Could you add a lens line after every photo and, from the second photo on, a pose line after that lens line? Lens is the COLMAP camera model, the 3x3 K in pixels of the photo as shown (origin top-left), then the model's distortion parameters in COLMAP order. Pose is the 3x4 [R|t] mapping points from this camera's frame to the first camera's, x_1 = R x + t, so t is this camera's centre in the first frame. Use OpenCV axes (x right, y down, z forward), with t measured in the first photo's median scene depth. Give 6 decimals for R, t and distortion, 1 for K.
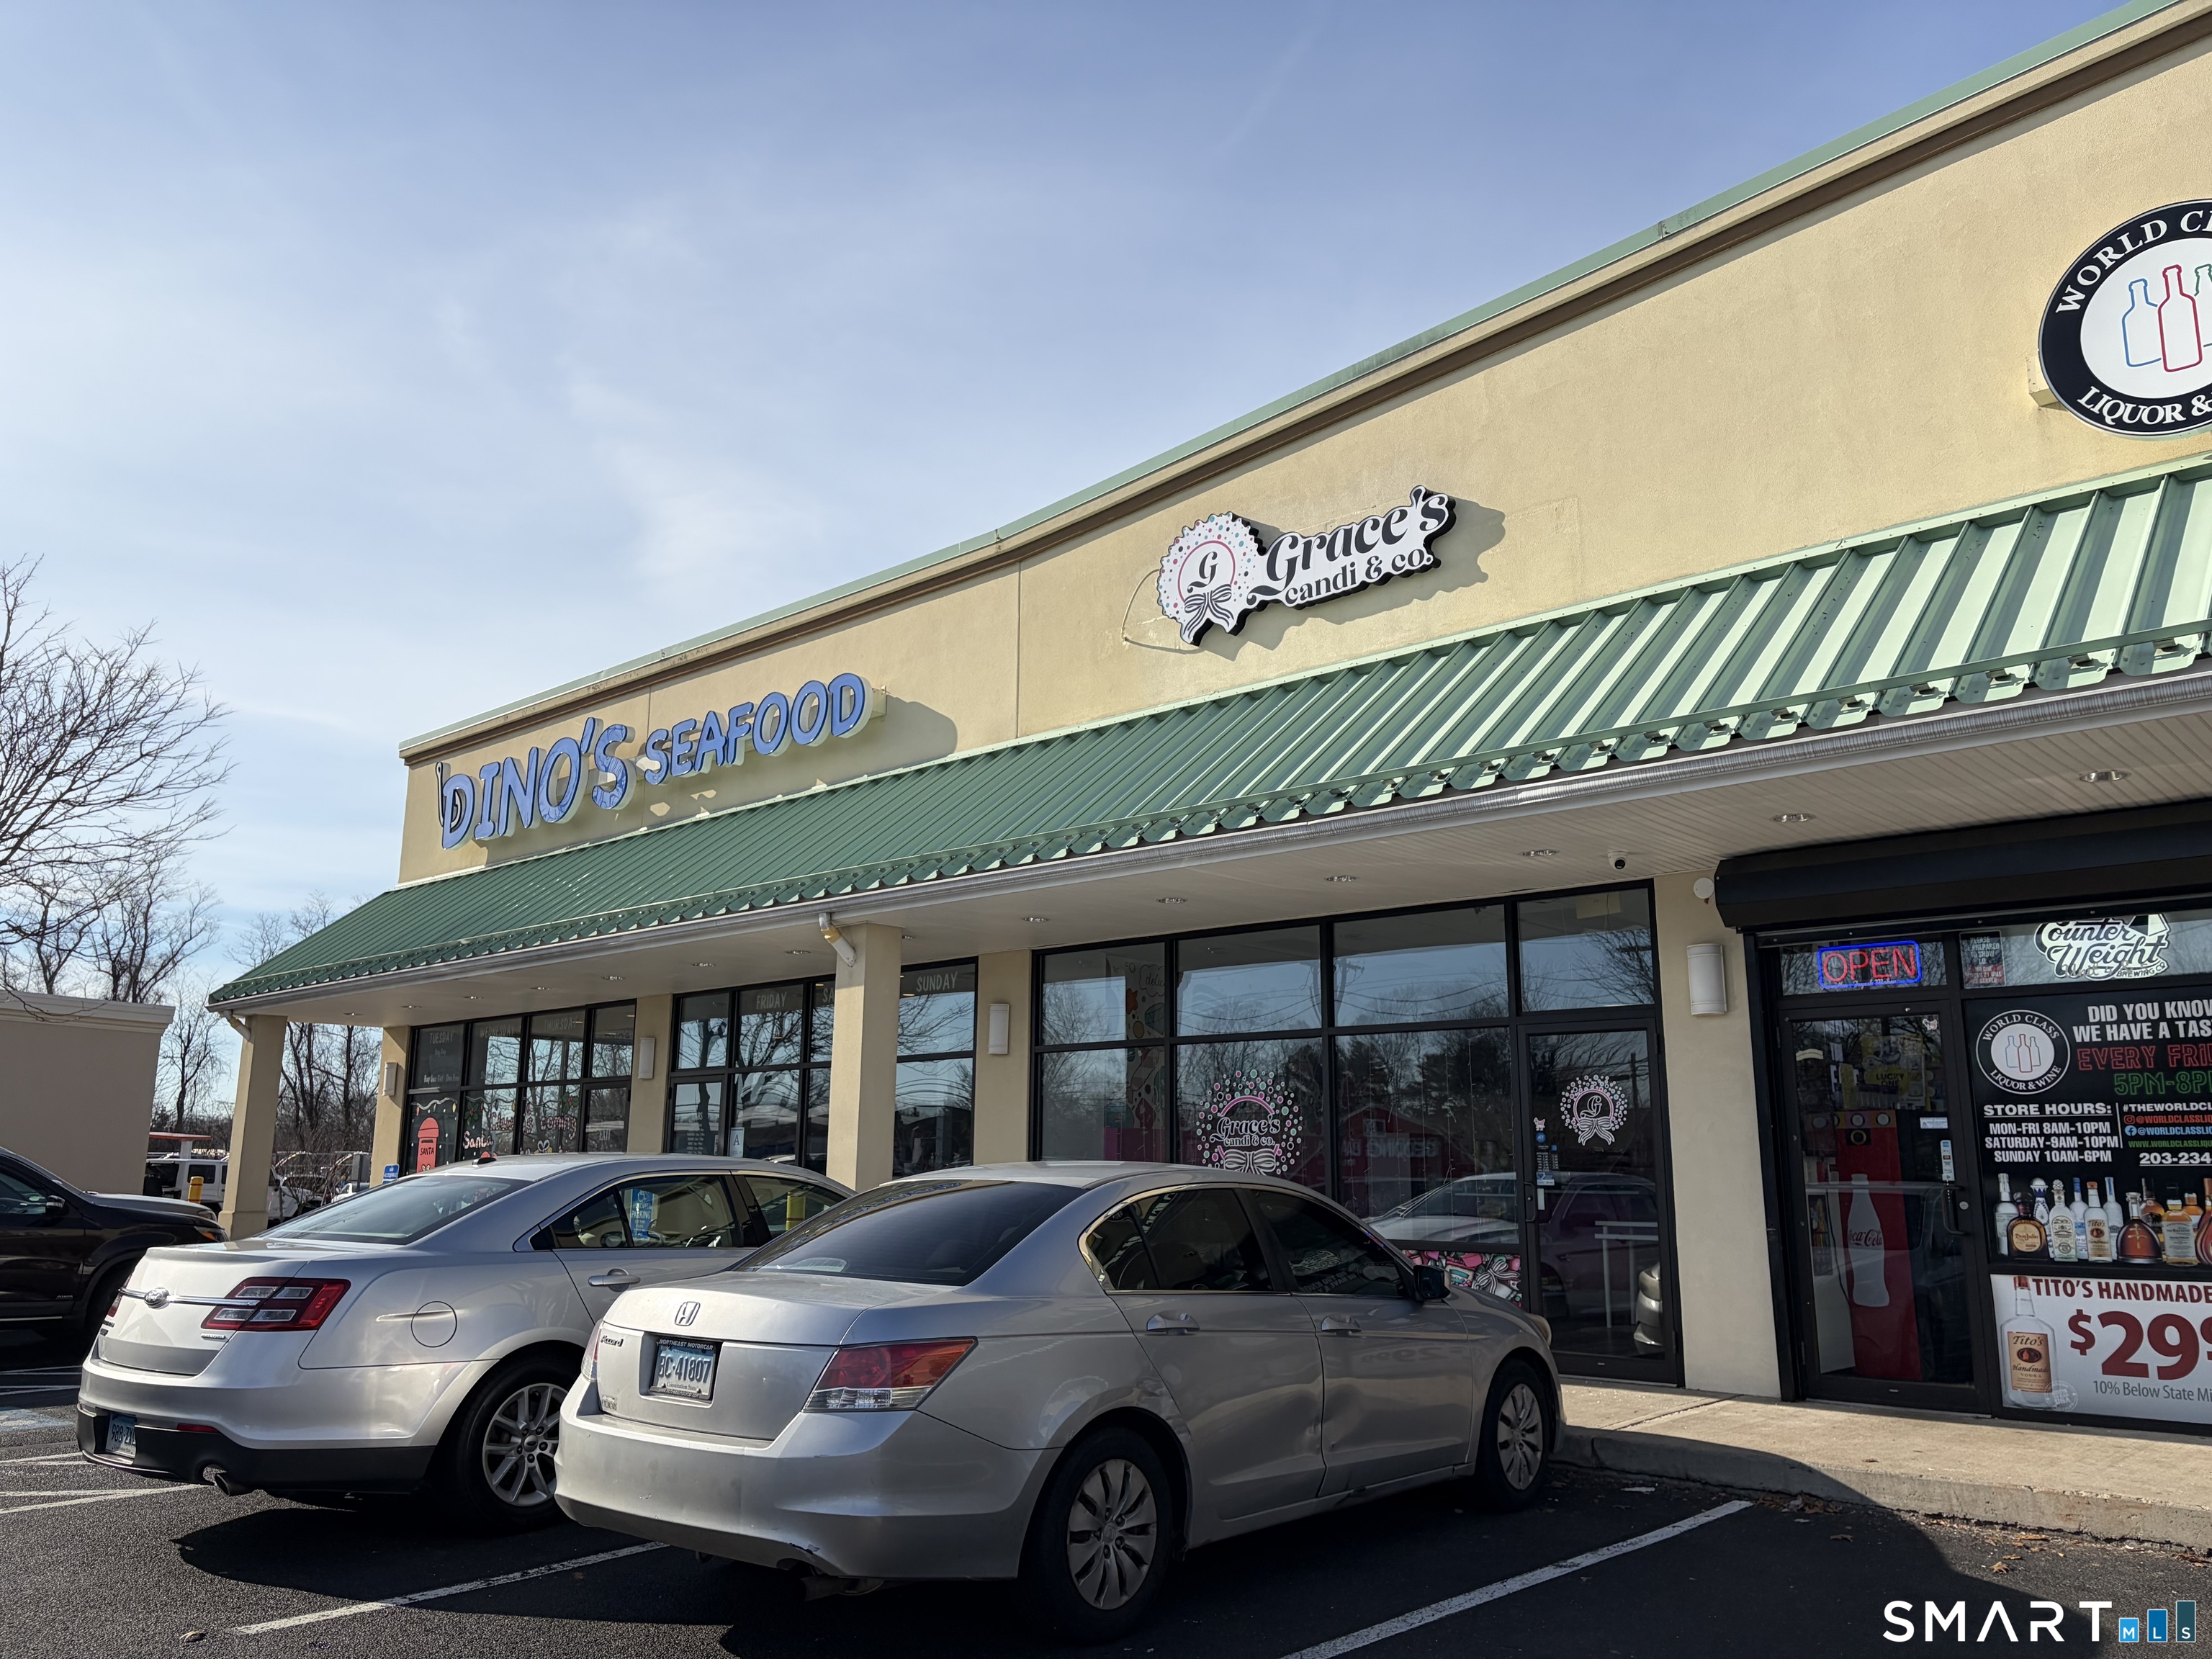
lens RADIAL K [[1661.8, 0, 1106.0], [0, 1661.8, 829.5], [0, 0, 1]] dist [0.077351, -0.118636]
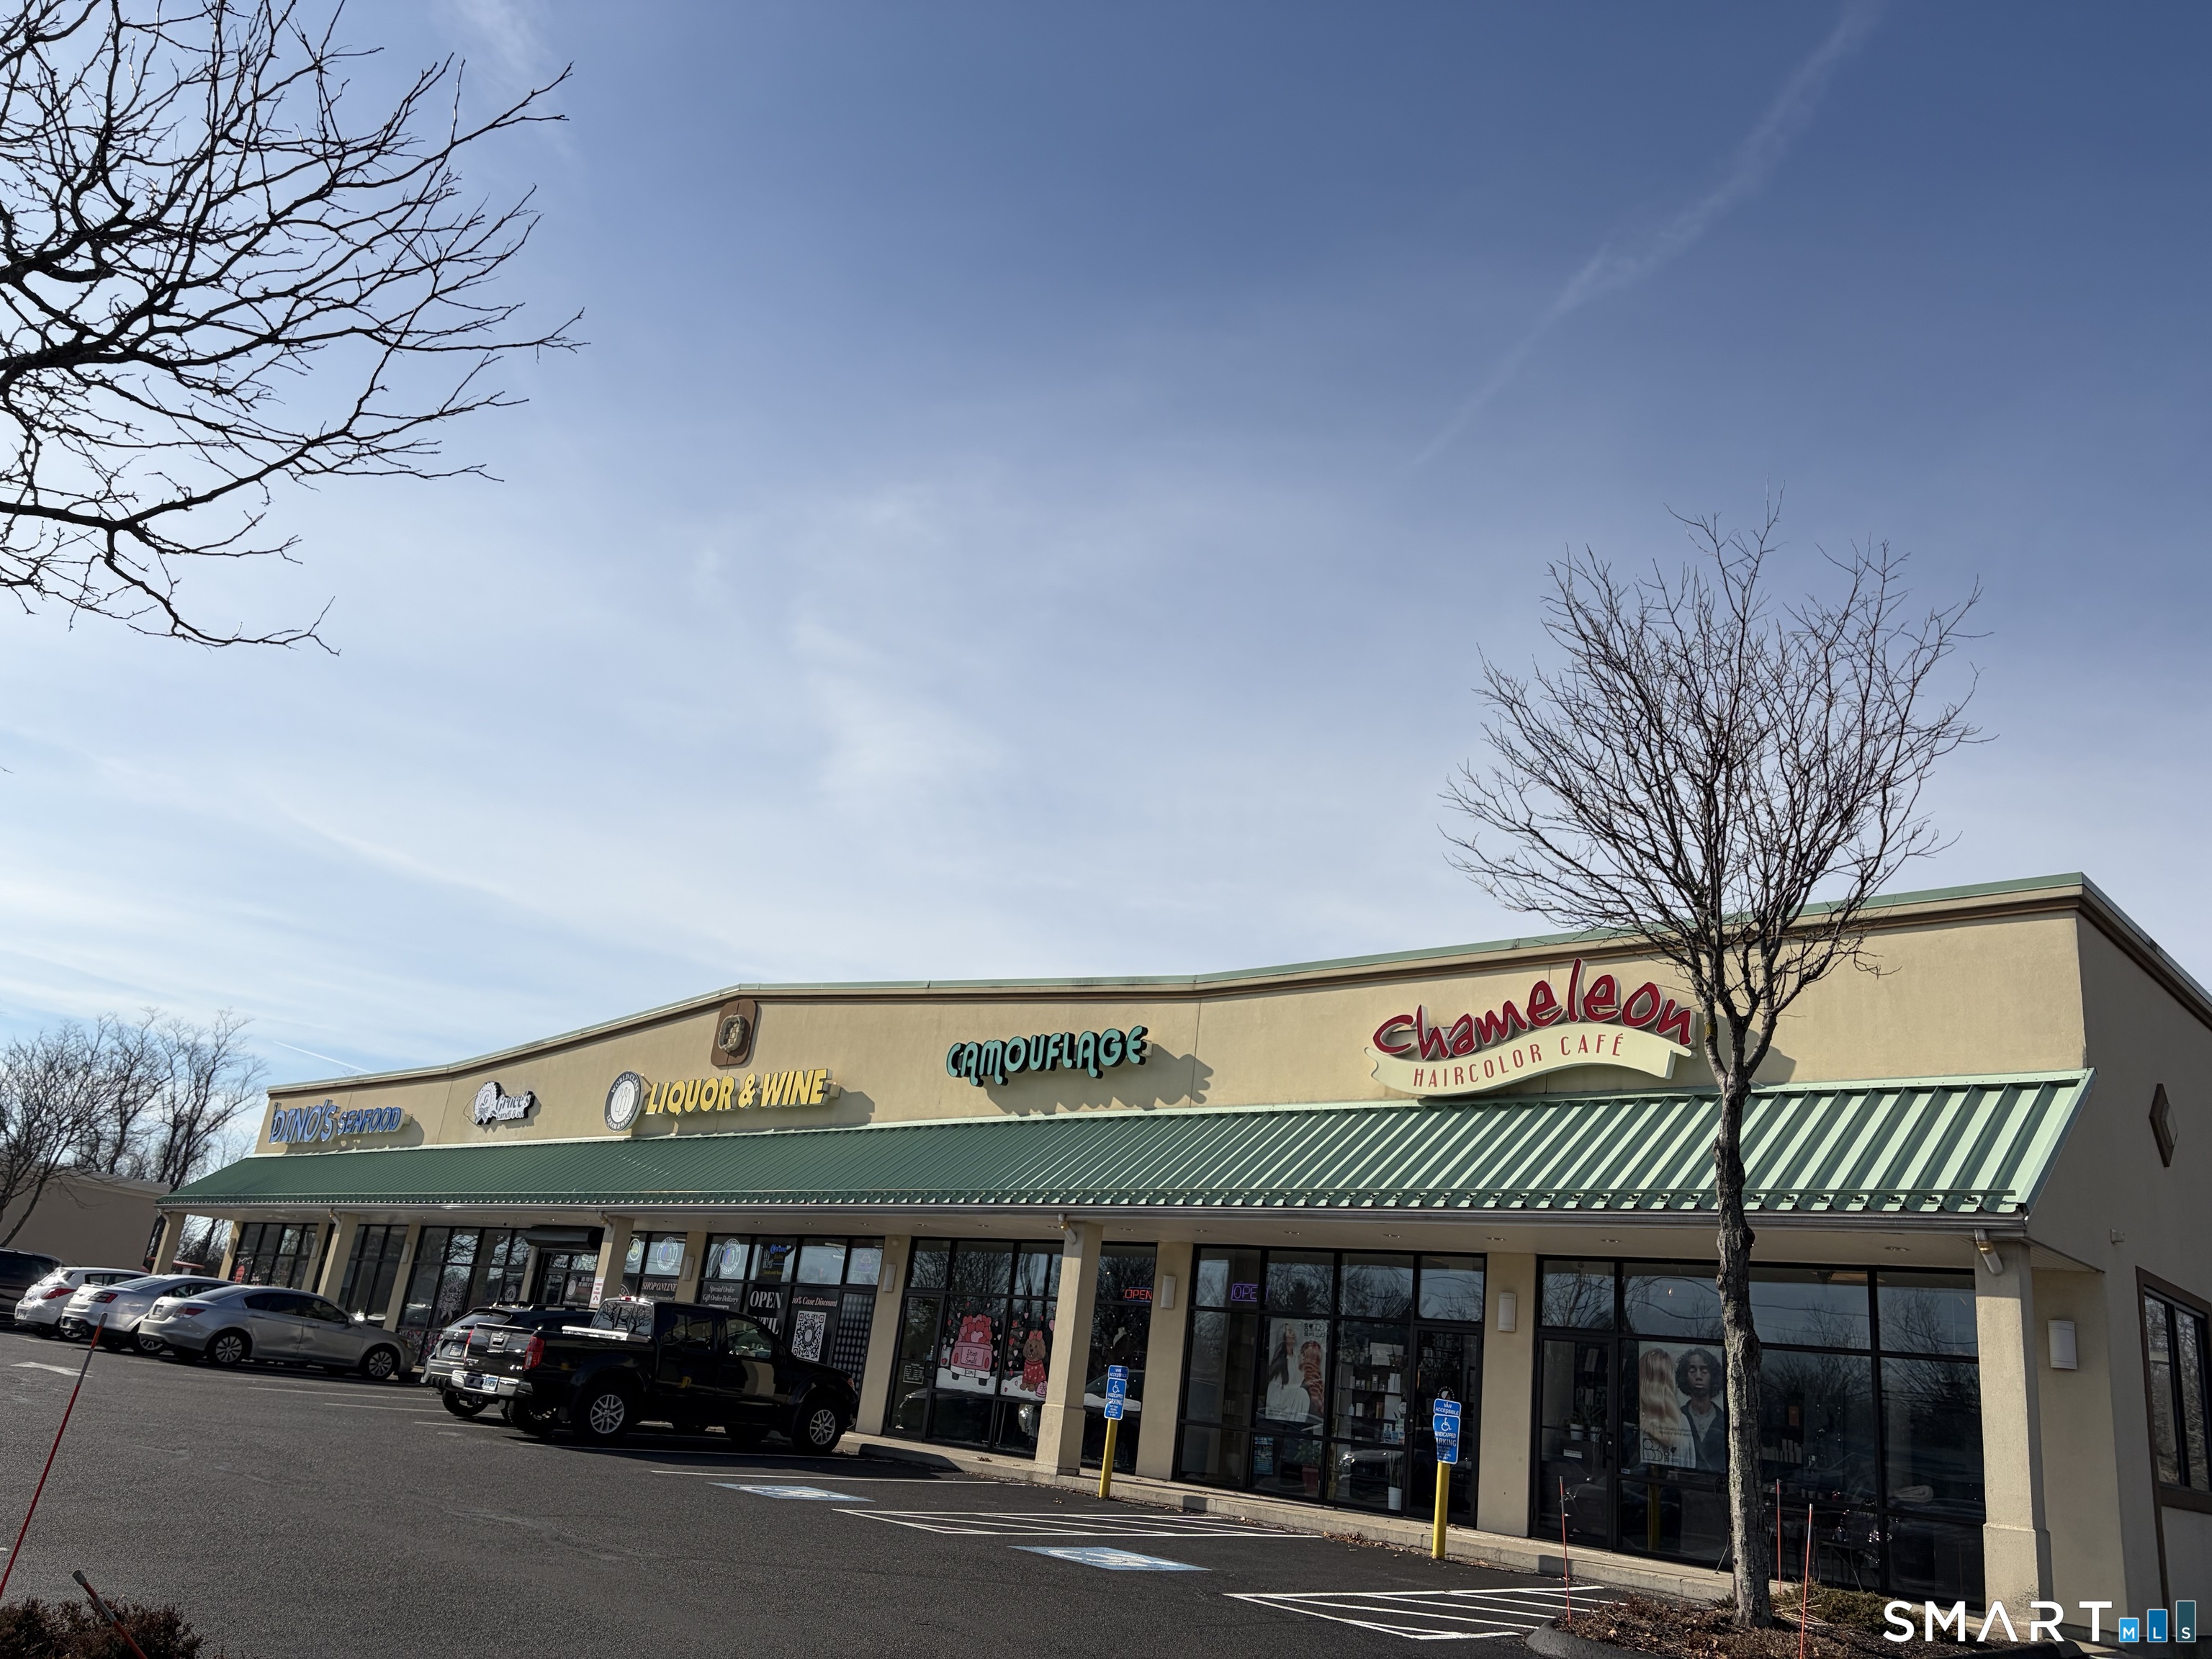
lens RADIAL K [[1661.8, 0, 1106.0], [0, 1661.8, 829.5], [0, 0, 1]] dist [0.077351, -0.118636]
pose [[0.993586, 0.094343, -0.062335, 1.335167], [-0.101562, 0.986926, -0.125151, -0.382571], [0.049713, 0.130679, 0.990178, -2.000004]]
